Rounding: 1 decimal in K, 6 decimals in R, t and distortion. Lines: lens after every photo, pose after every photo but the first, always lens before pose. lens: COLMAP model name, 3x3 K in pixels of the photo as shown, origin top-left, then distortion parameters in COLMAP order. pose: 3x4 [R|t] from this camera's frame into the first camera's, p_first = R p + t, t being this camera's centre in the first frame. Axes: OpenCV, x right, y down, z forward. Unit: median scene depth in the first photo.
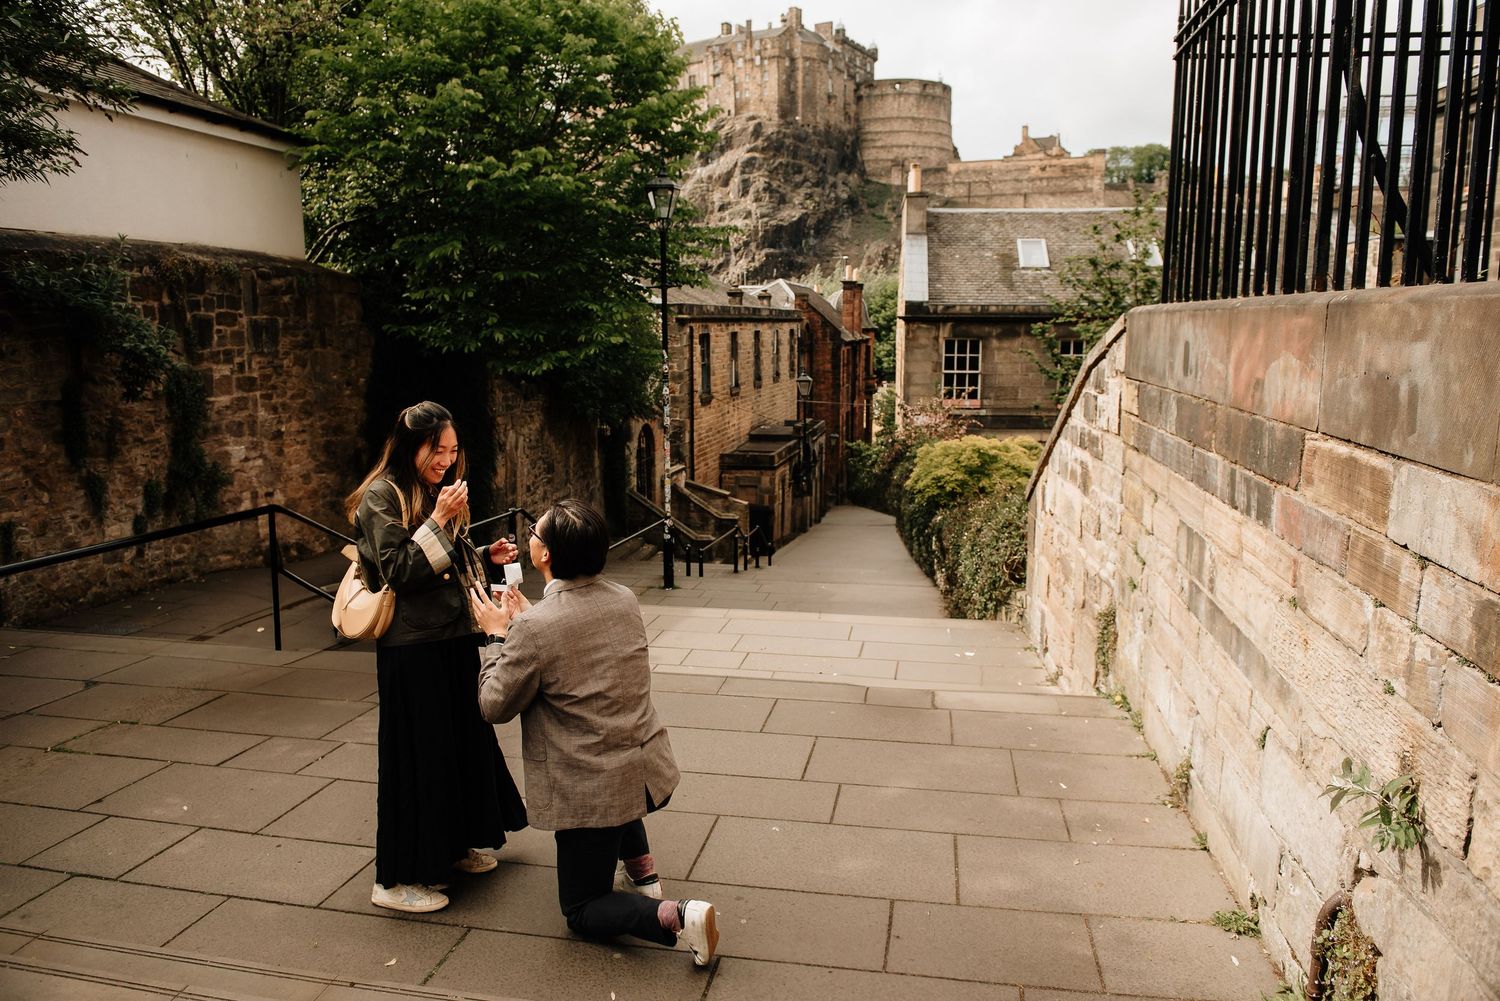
lens RADIAL K [[1042.9, 0, 744.8], [0, 1042.9, 500.4], [0, 0, 1]] dist [-0.046168, -0.002596]
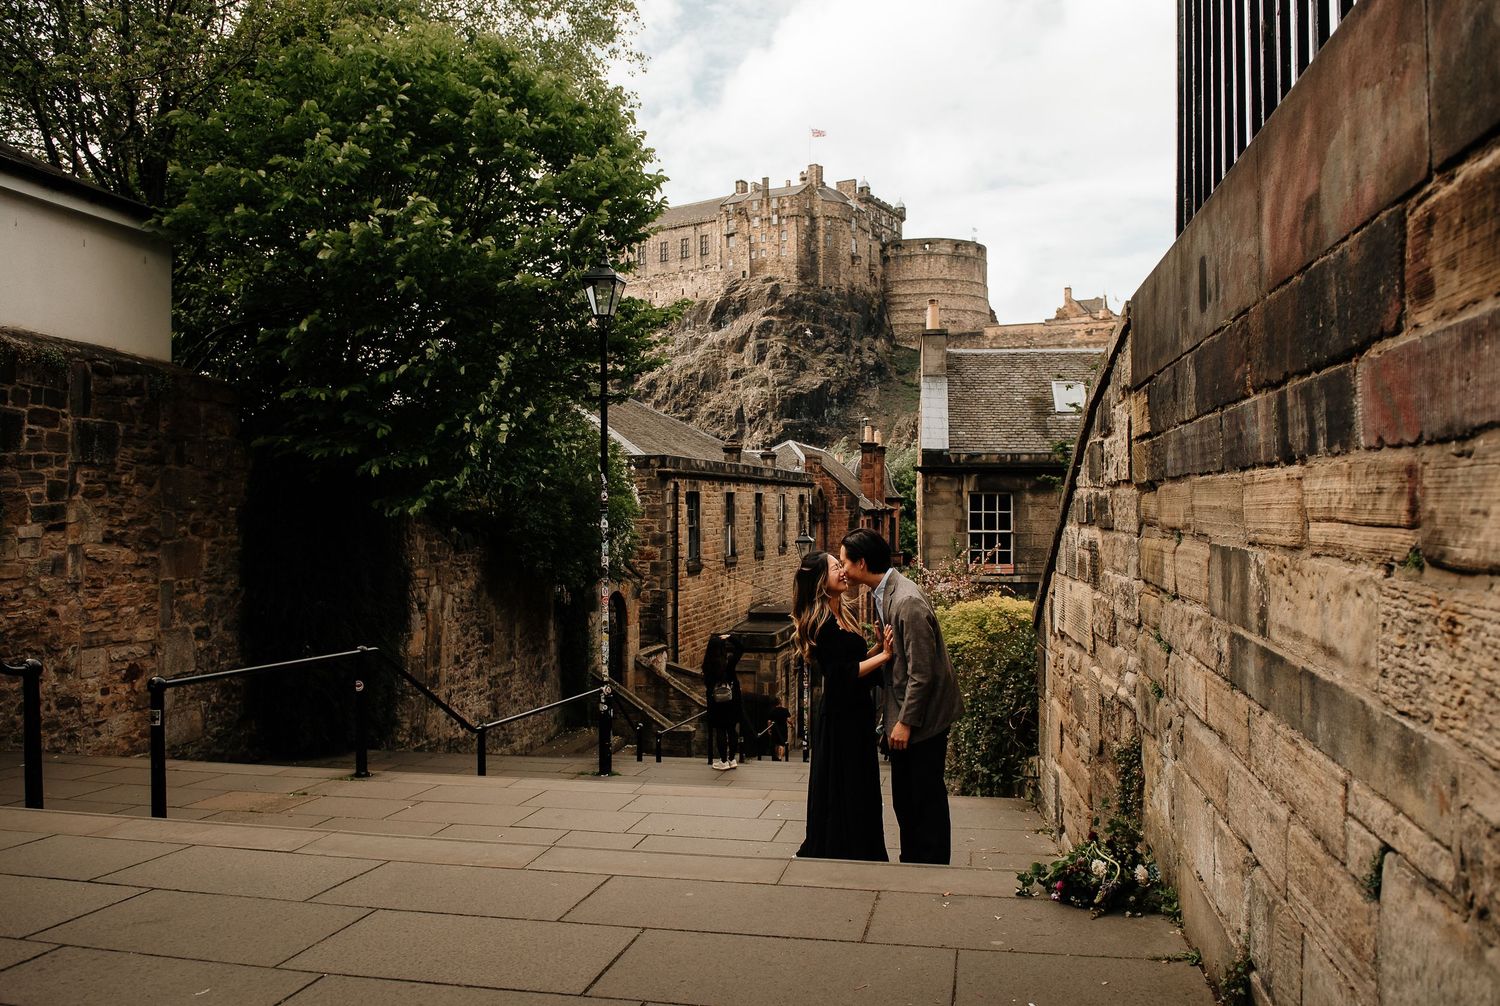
lens RADIAL K [[1185.0, 0, 756.6], [0, 1185.0, 499.6], [0, 0, 1]] dist [-0.046811, -0.003377]
pose [[0.999989, 0.001195, -0.004591, 0.015056], [-0.001960, 0.985388, -0.170315, 0.010501], [0.004320, 0.170322, 0.985379, 0.030033]]
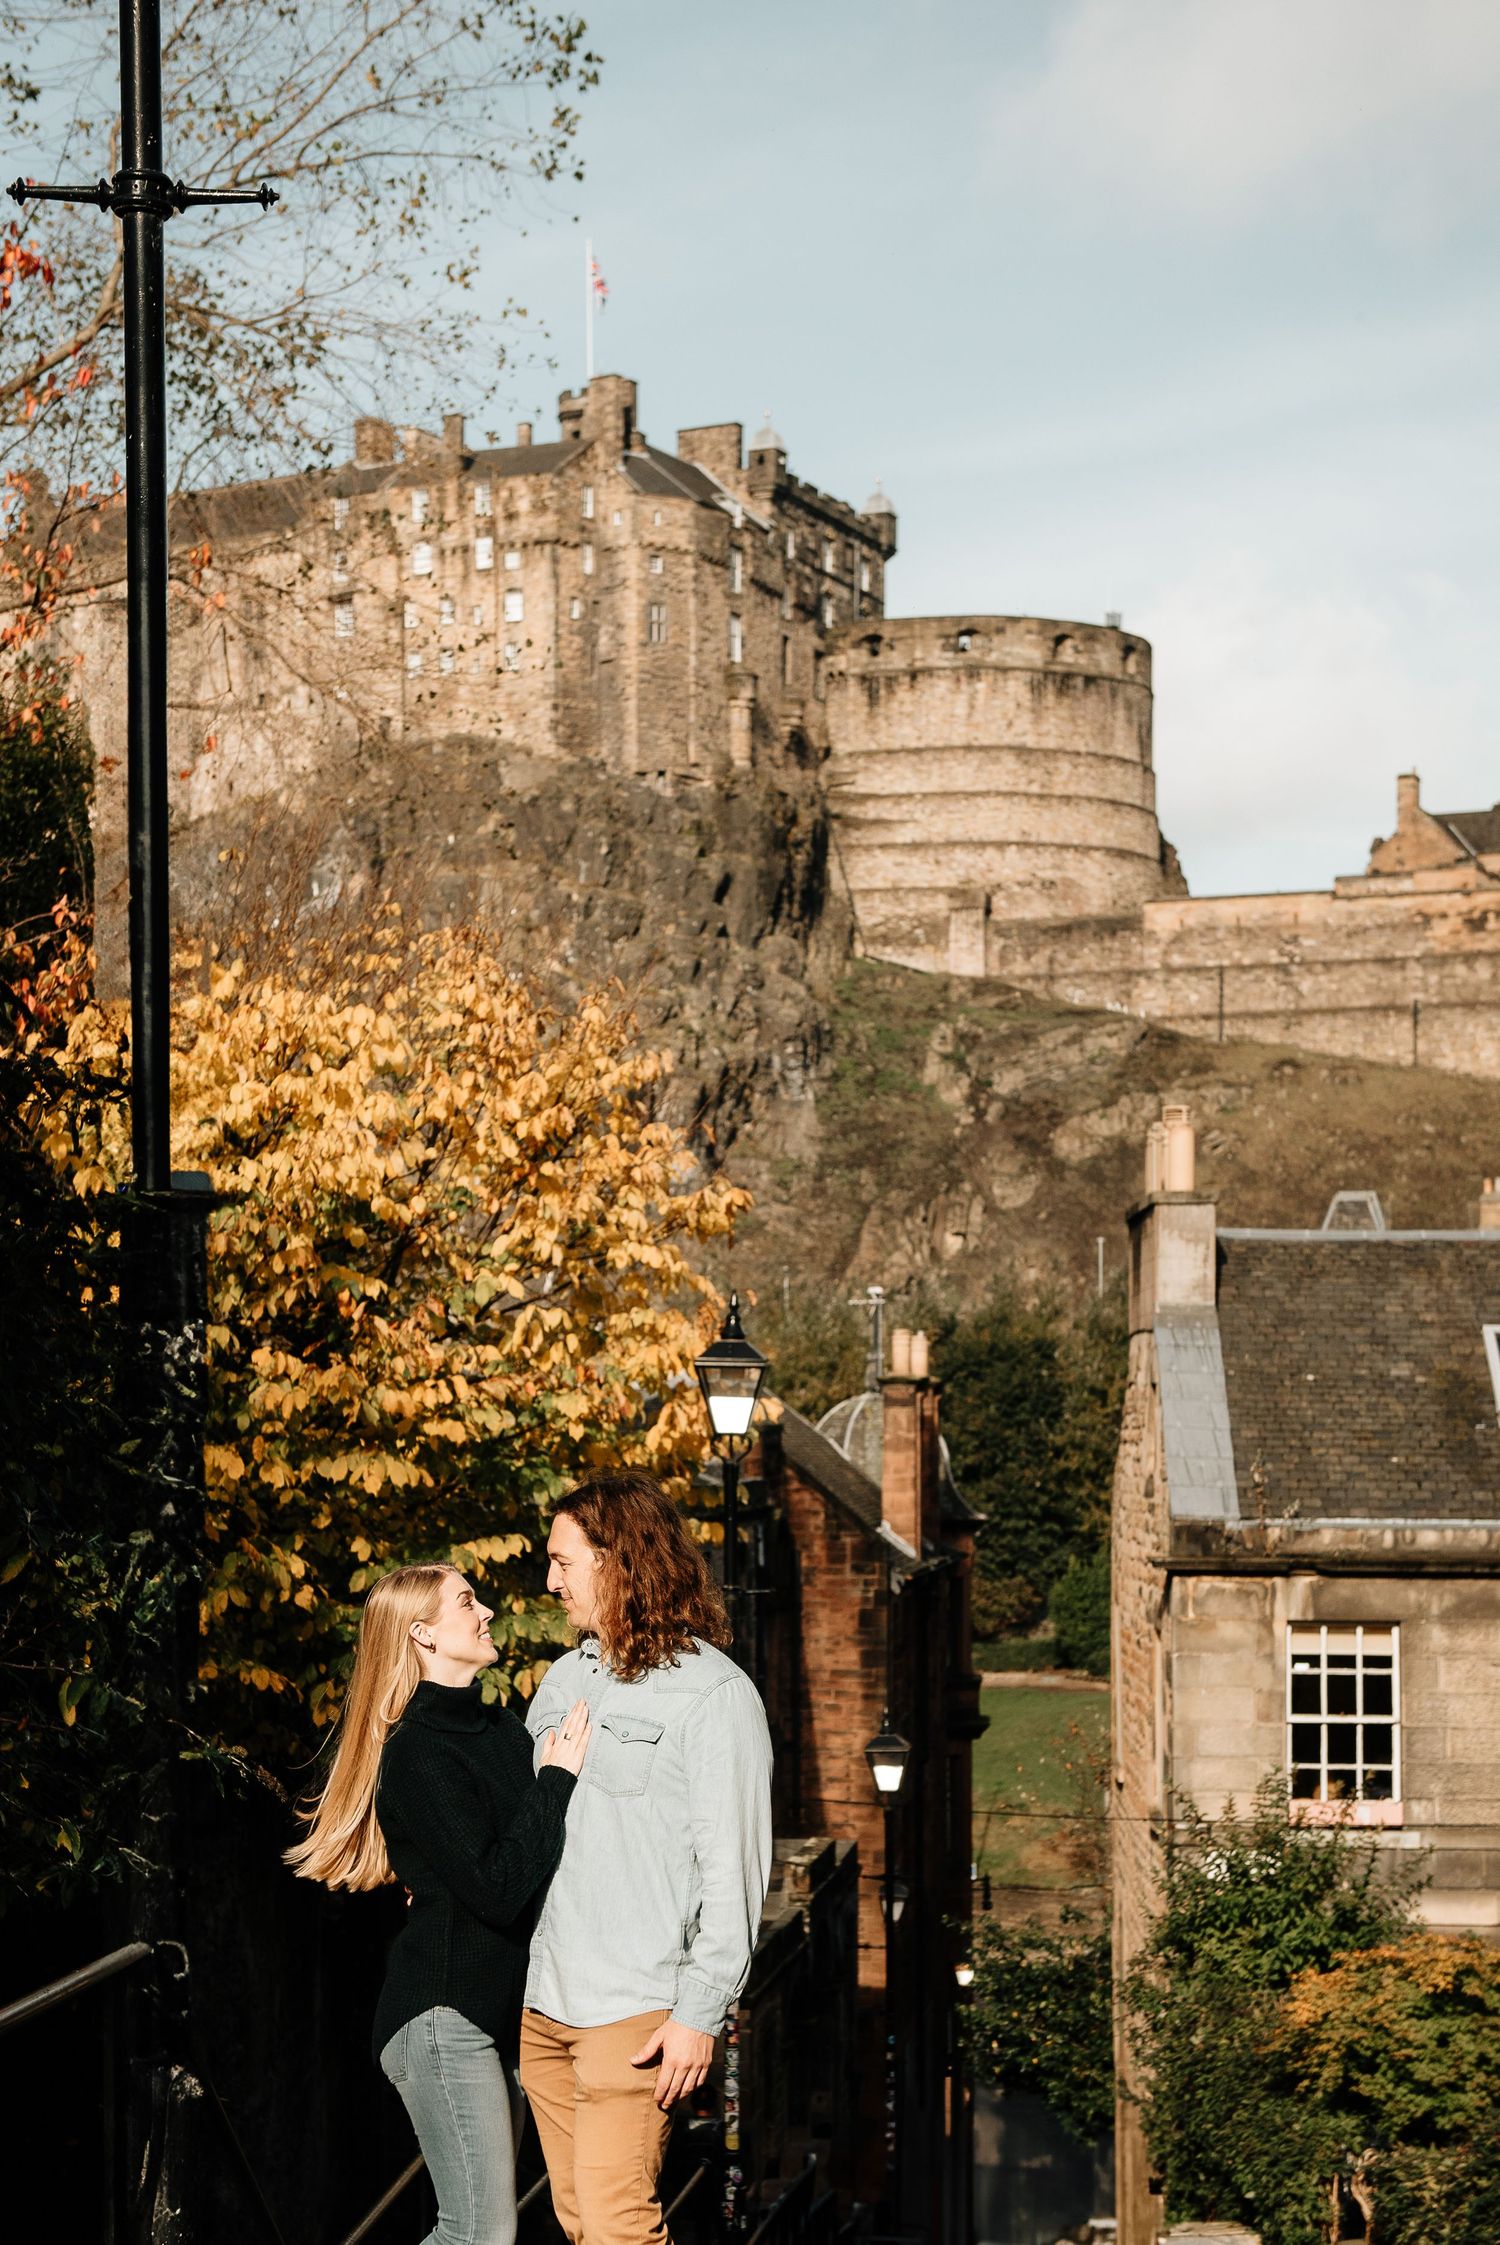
lens RADIAL K [[3819.4, 0, 663.7], [0, 3819.4, 1381.8], [0, 0, 1]] dist [0.123230, -0.101446]
pose [[0.997954, 0.003301, 0.063845, -0.064002], [0.008489, 0.982981, -0.183513, -0.002488], [-0.063364, 0.183680, 0.980942, -0.162825]]
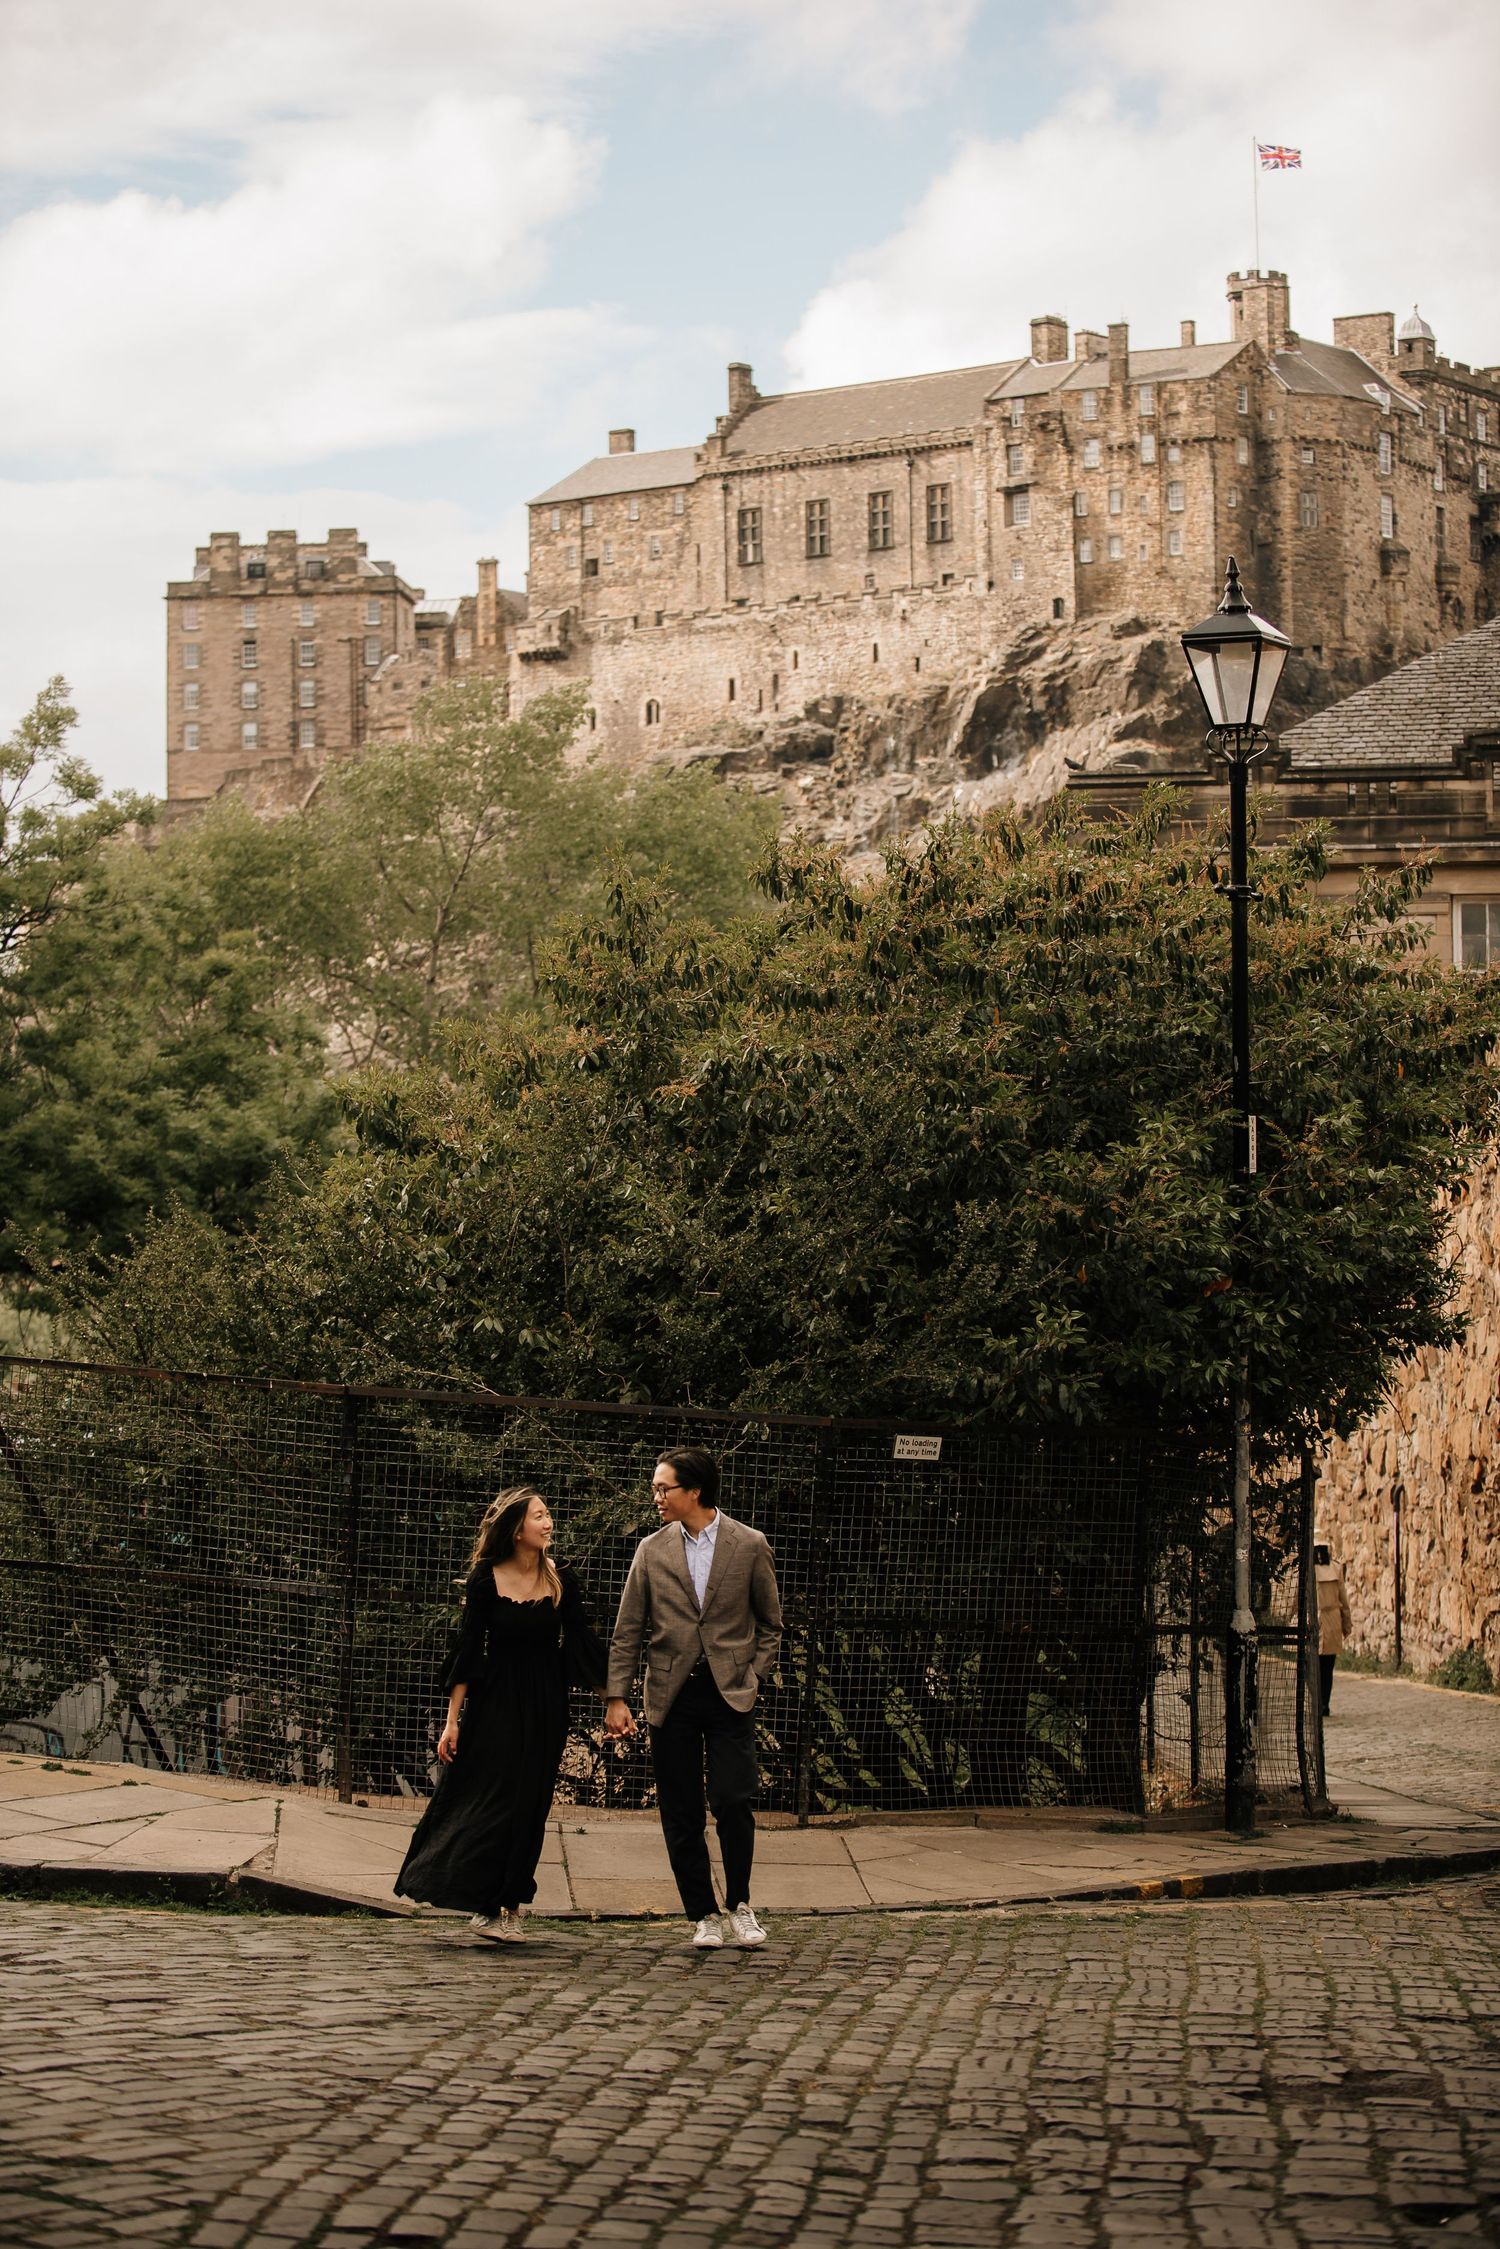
lens RADIAL K [[4015.7, 0, 801.6], [0, 4015.7, 1125.4], [0, 0, 1]] dist [-0.325333, -0.161317]
pose [[0.996340, -0.006364, -0.085237, 0.108285], [-0.010742, 0.979997, -0.198724, 0.125223], [0.084796, 0.198912, 0.976342, -1.547295]]
